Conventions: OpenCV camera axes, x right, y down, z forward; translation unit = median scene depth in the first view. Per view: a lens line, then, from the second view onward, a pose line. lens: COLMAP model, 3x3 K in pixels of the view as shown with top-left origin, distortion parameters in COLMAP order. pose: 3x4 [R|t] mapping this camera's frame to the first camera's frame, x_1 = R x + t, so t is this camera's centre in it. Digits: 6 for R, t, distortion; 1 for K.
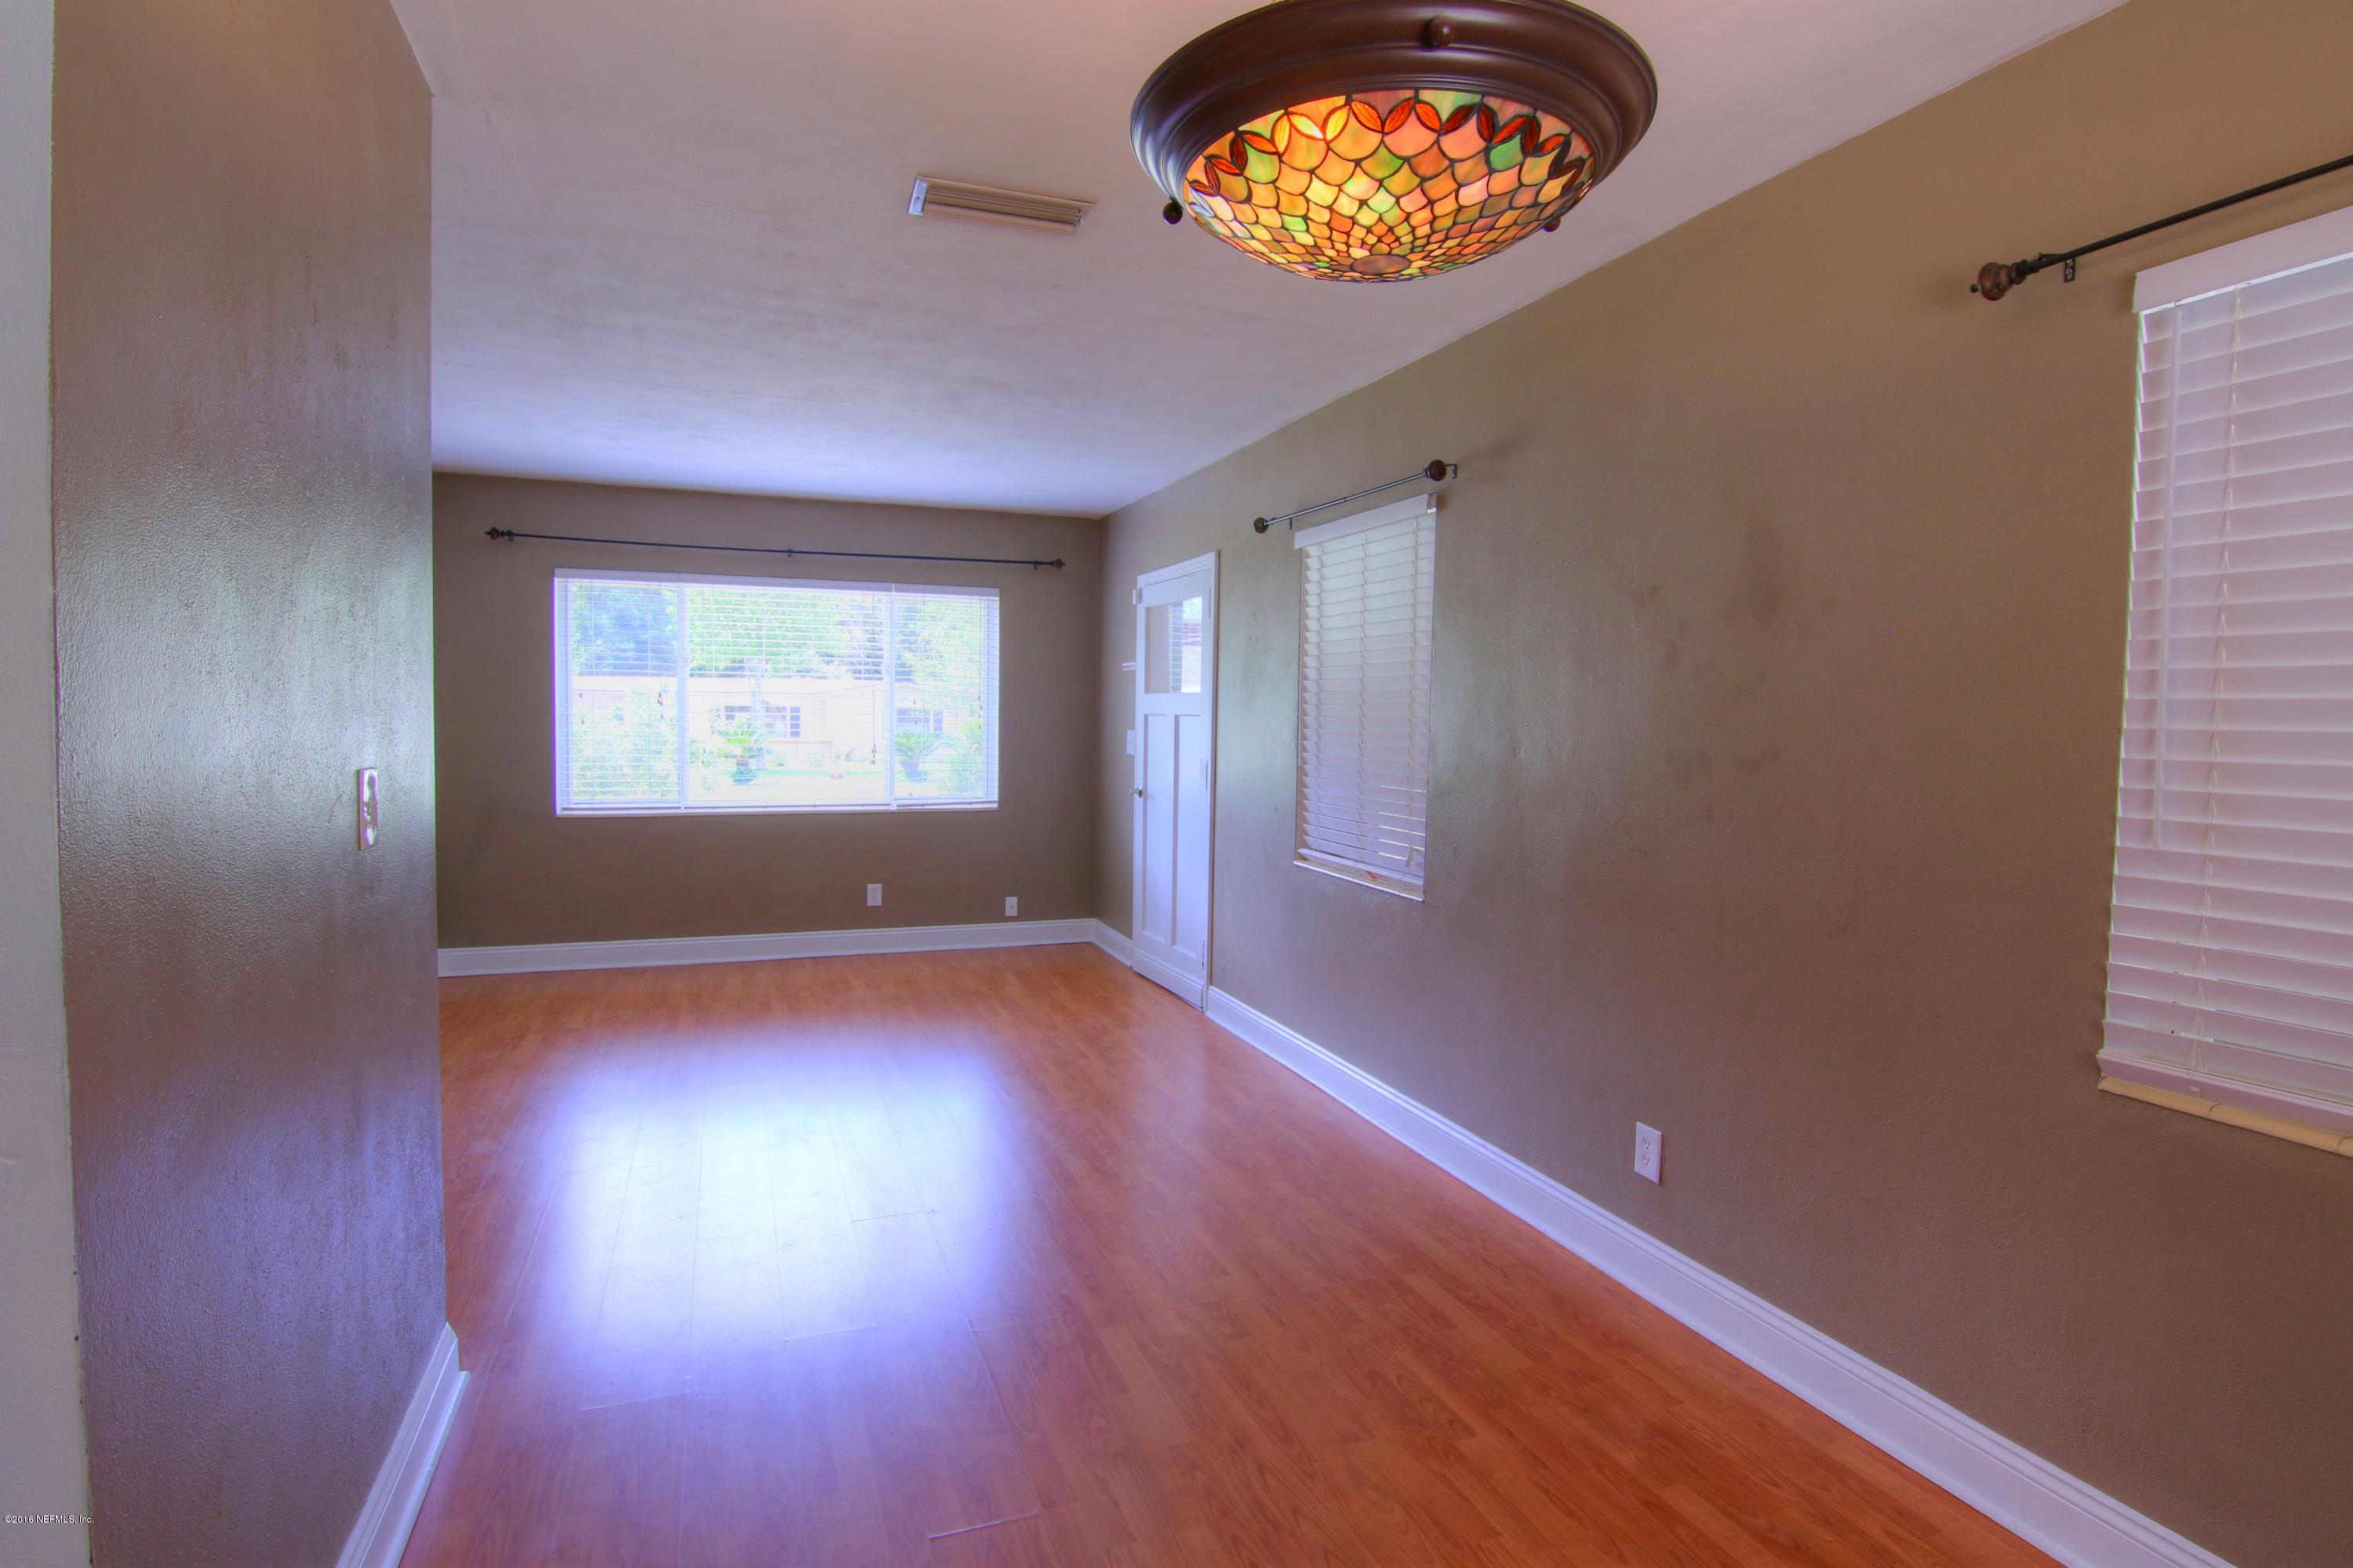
lens RADIAL K [[1207.9, 0, 1176.7], [0, 1207.9, 779.1], [0, 0, 1]] dist [-0.033732, -0.000637]
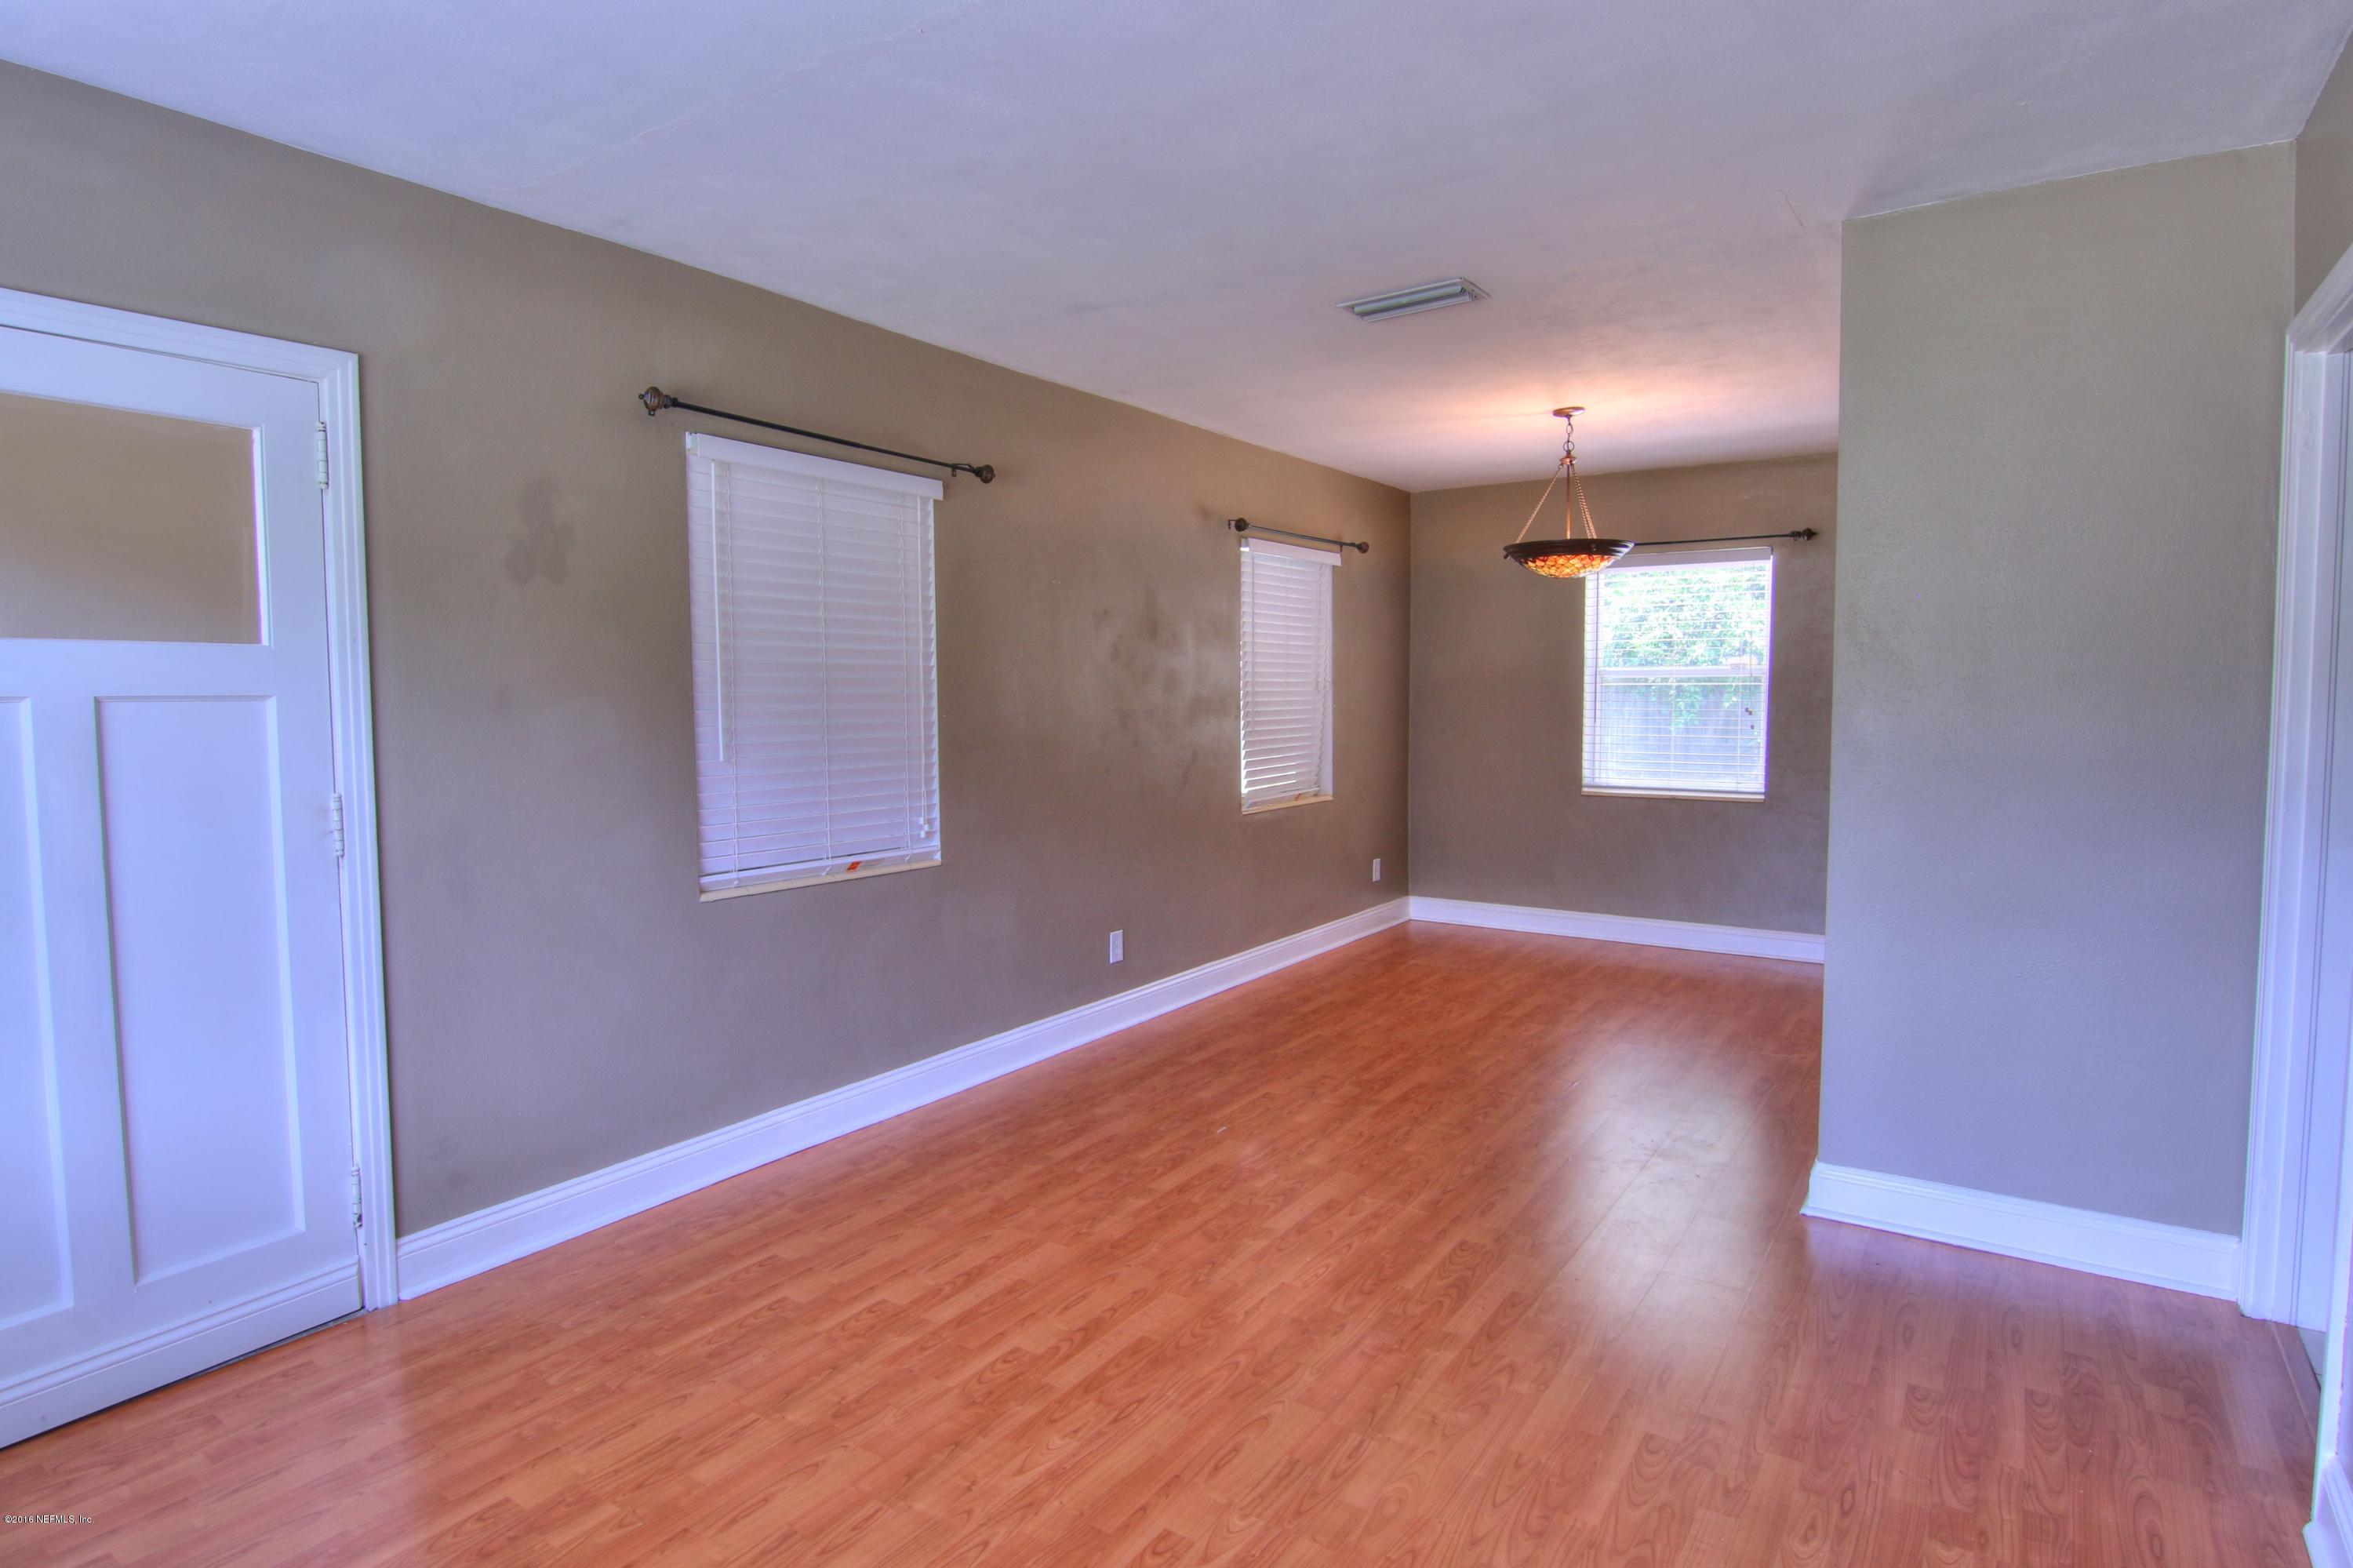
lens RADIAL K [[1207.9, 0, 1178.7], [0, 1207.9, 780.0], [0, 0, 1]] dist [-0.033732, -0.000637]
pose [[-0.581405, -0.084457, 0.809219, -1.145944], [0.025193, 0.992252, 0.121660, -0.144245], [-0.813224, 0.091121, -0.574773, 2.117562]]
